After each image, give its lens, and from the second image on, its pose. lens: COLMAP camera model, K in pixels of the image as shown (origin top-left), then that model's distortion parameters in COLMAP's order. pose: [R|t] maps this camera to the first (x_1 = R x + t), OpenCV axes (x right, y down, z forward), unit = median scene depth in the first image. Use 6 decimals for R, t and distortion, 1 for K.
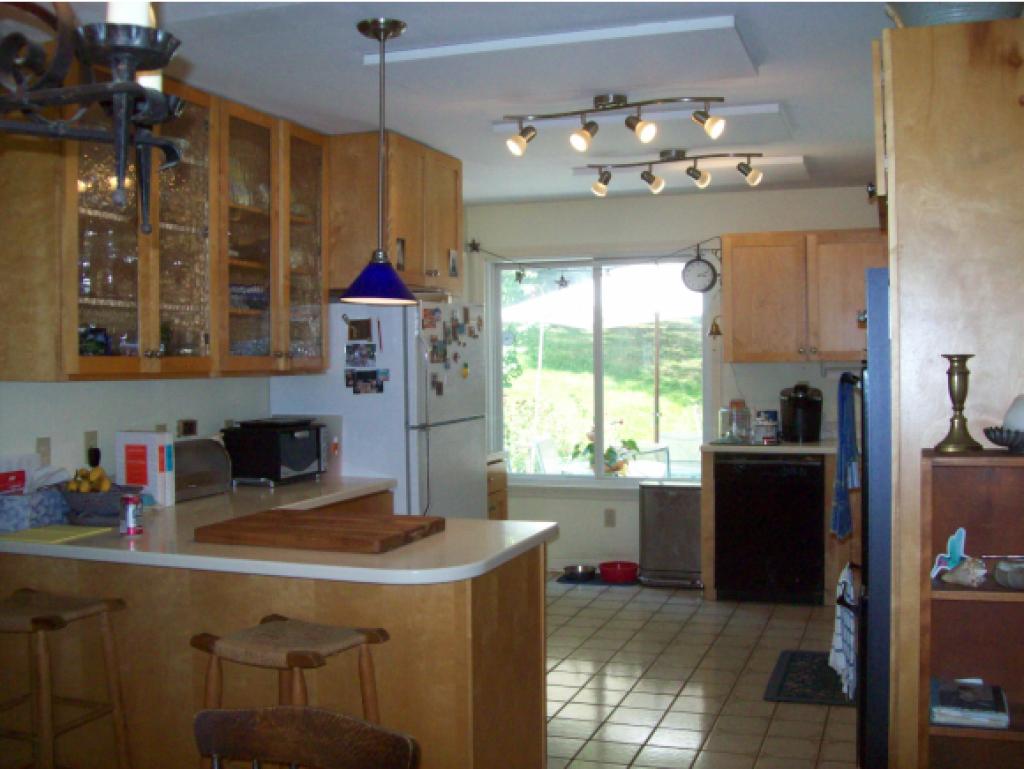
lens RADIAL K [[1097.4, 0, 509.2], [0, 1097.4, 382.6], [0, 0, 1]] dist [-0.139028, 0.000000]
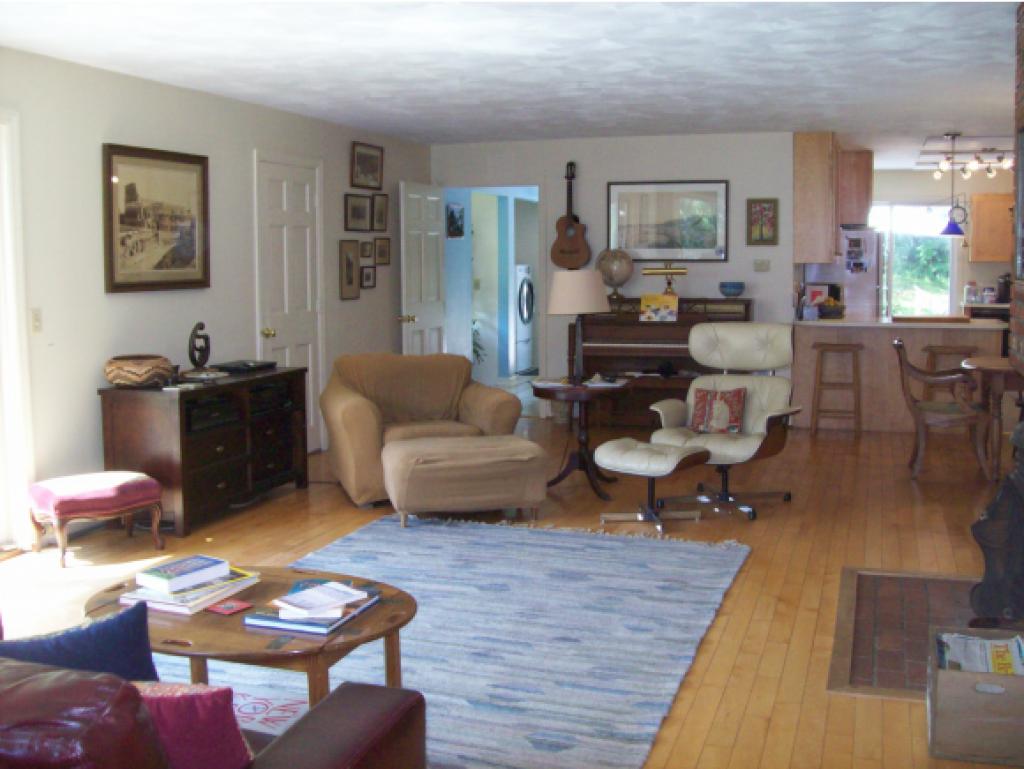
lens RADIAL K [[1097.4, 0, 519.6], [0, 1097.4, 377.1], [0, 0, 1]] dist [-0.139028, 0.000000]
pose [[0.999023, 0.000403, 0.044192, -0.893032], [-0.004090, 0.996511, 0.083367, 0.040952], [-0.044004, -0.083466, 0.995539, -1.121075]]
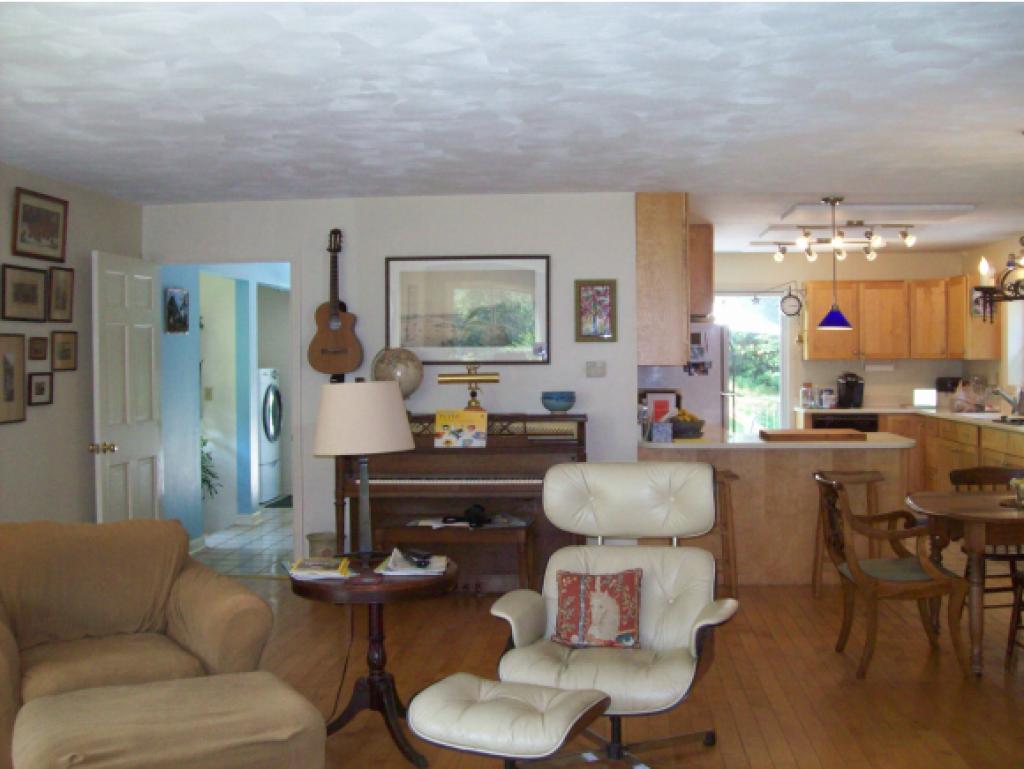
lens RADIAL K [[1097.4, 0, 507.2], [0, 1097.4, 377.5], [0, 0, 1]] dist [-0.139028, 0.000000]
pose [[0.965016, 0.000002, 0.262190, -0.873331], [0.001746, 0.999978, -0.006434, 0.024020], [-0.262185, 0.006666, 0.964995, -0.594815]]
